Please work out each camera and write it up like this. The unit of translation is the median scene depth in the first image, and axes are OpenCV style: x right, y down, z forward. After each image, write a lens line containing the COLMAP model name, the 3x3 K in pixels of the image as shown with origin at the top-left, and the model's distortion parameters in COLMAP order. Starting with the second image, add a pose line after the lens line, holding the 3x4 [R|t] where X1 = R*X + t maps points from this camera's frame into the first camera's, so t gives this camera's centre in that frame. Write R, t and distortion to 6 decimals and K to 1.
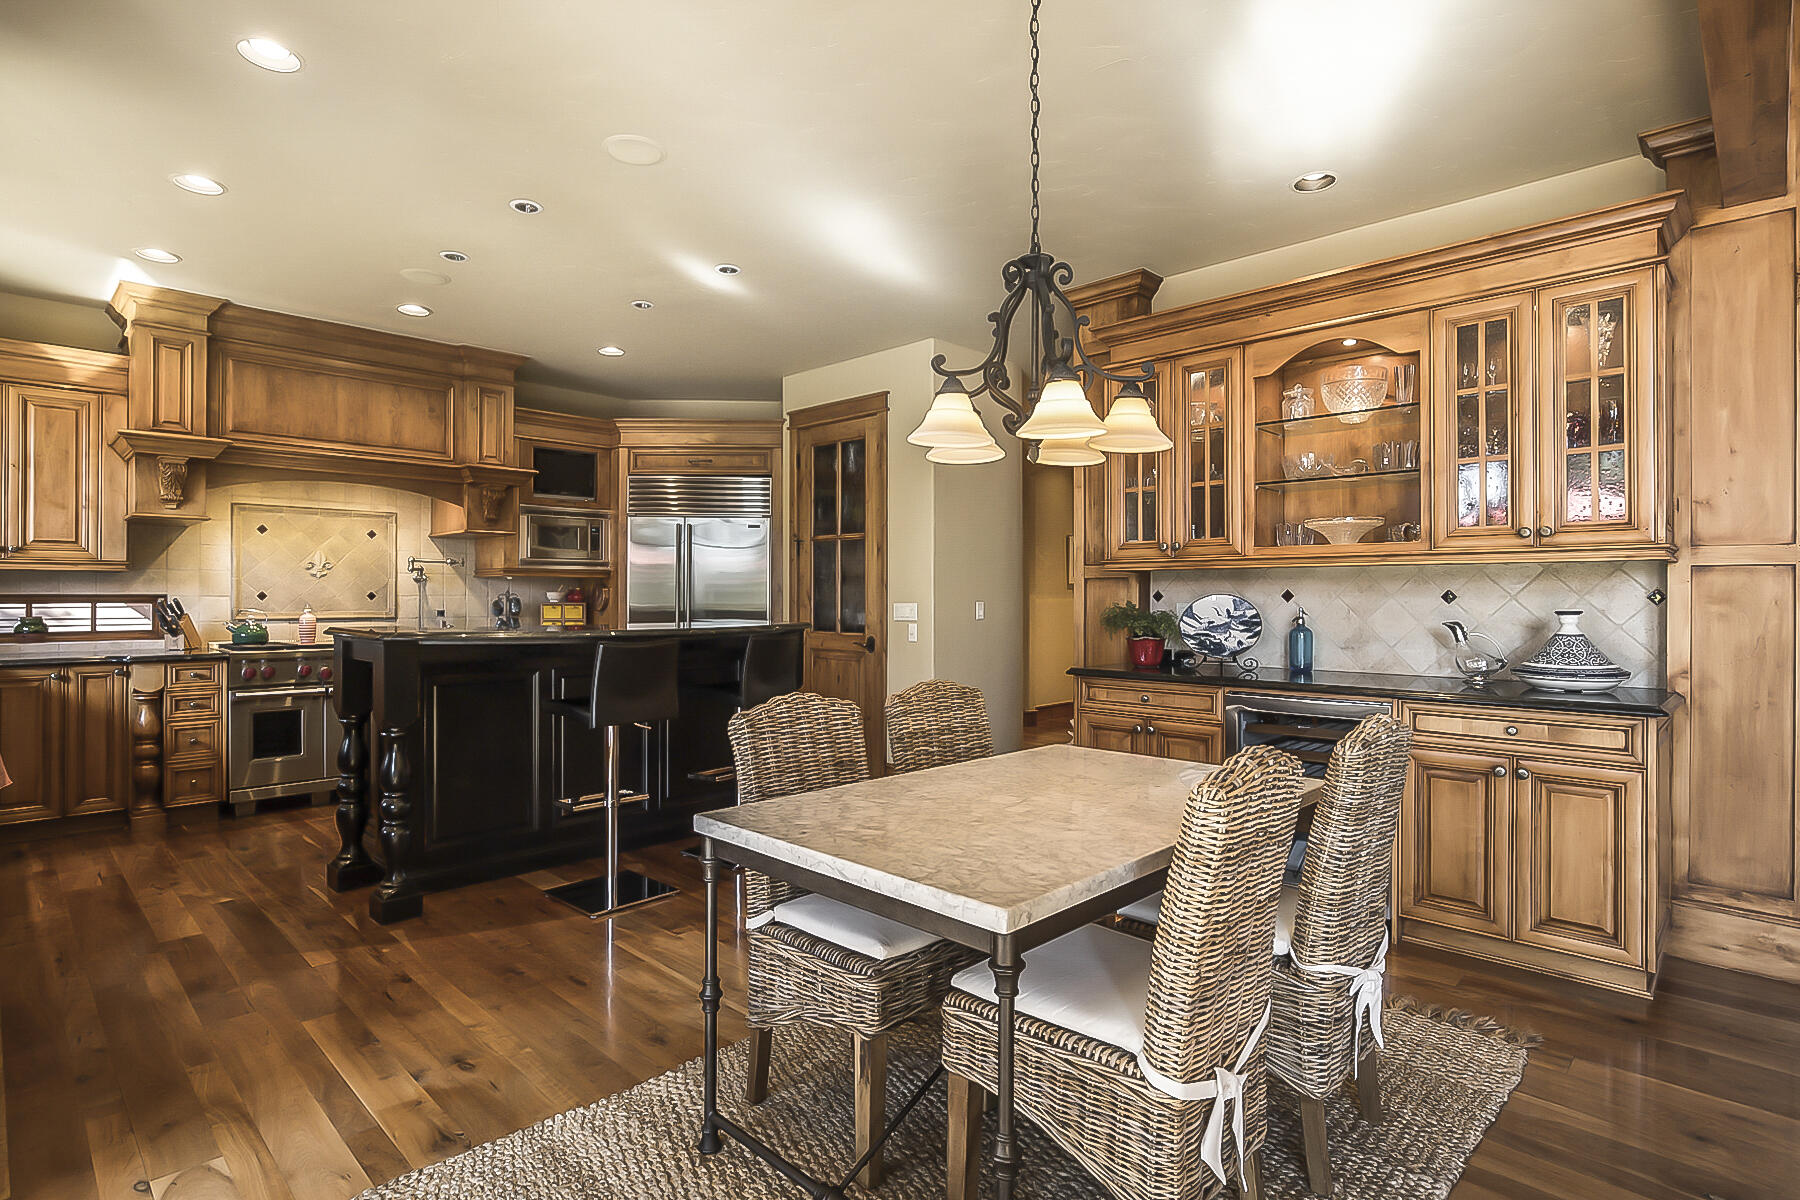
lens RADIAL K [[911.3, 0, 895.0], [0, 911.3, 595.6], [0, 0, 1]] dist [-0.005711, -0.000739]
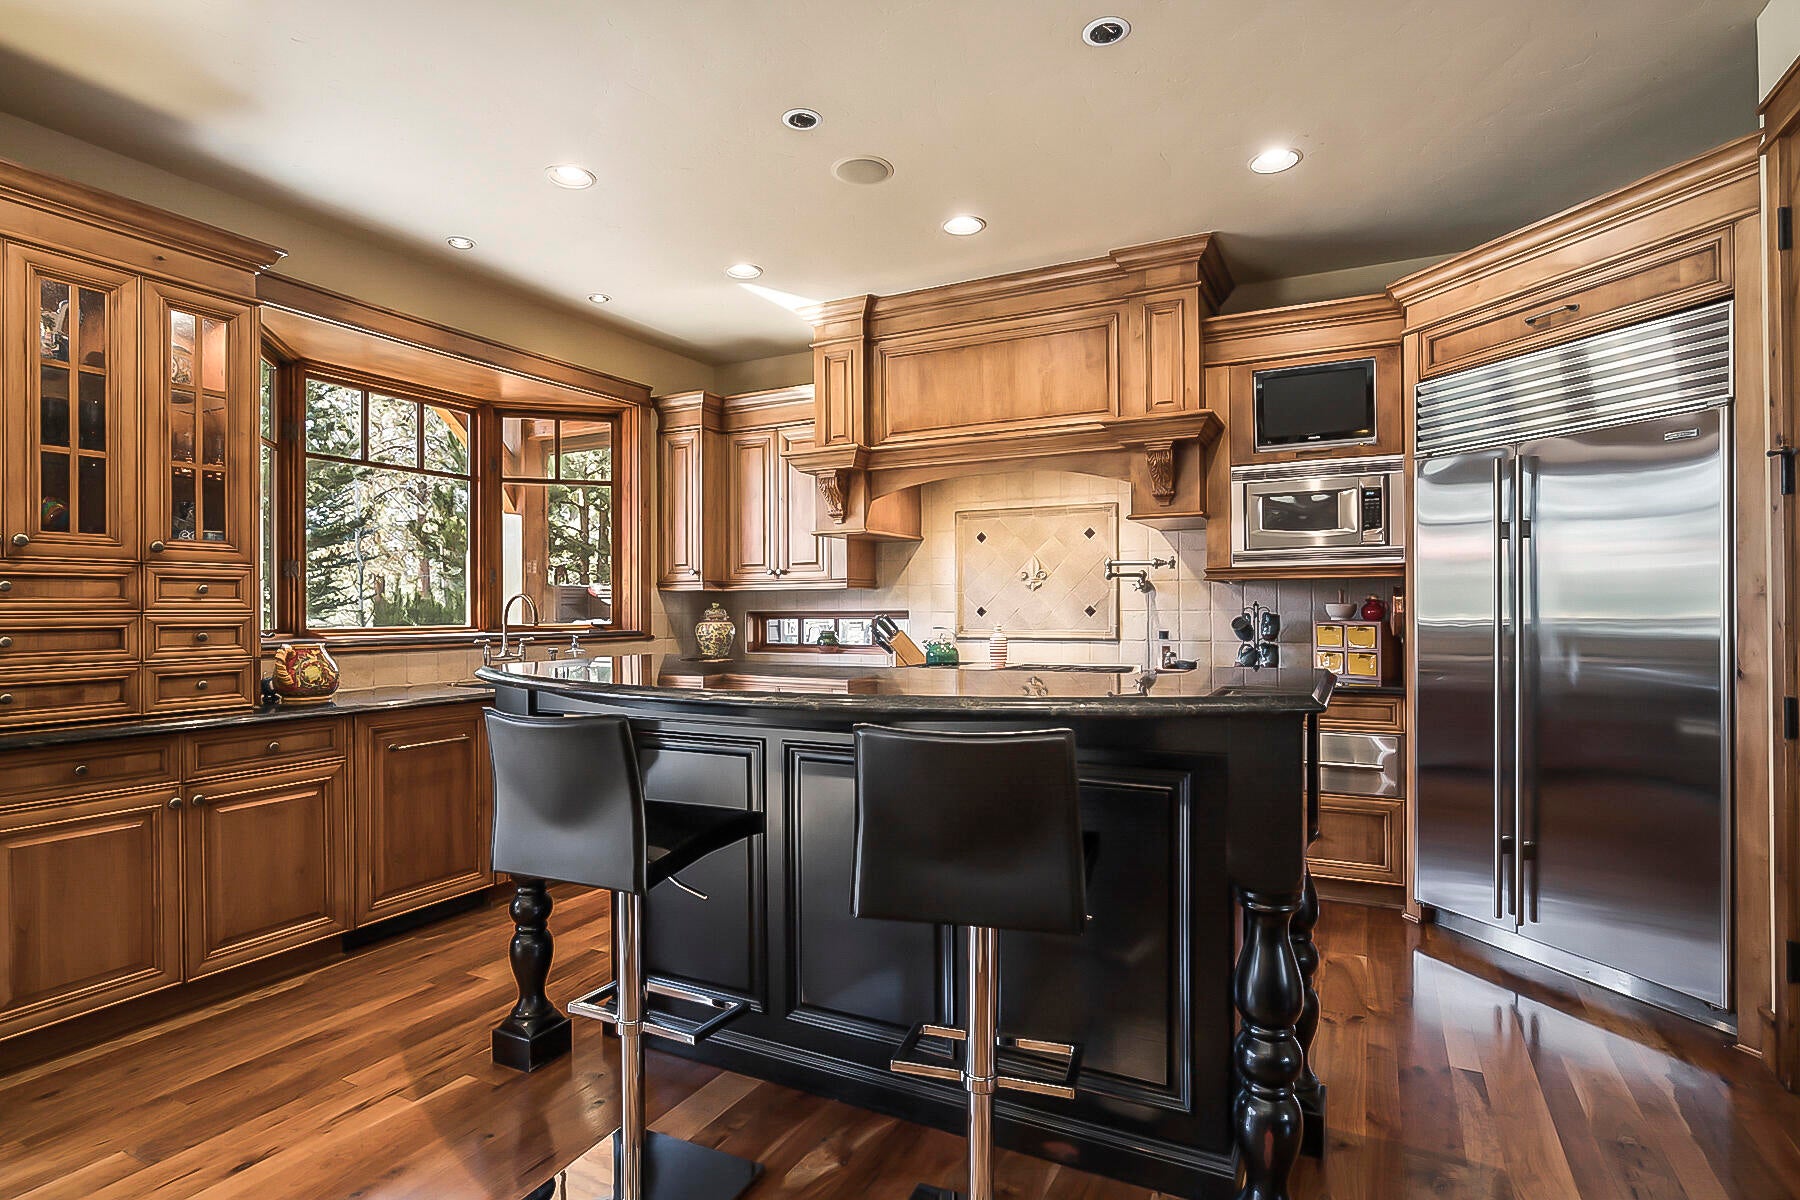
lens RADIAL K [[918.5, 0, 900.6], [0, 918.5, 602.9], [0, 0, 1]] dist [0.003825, 0.000482]
pose [[0.299401, -0.008548, -0.954089, 0.143294], [0.003529, 0.999963, -0.007852, -0.000943], [0.954121, -0.001016, 0.299420, 0.622503]]
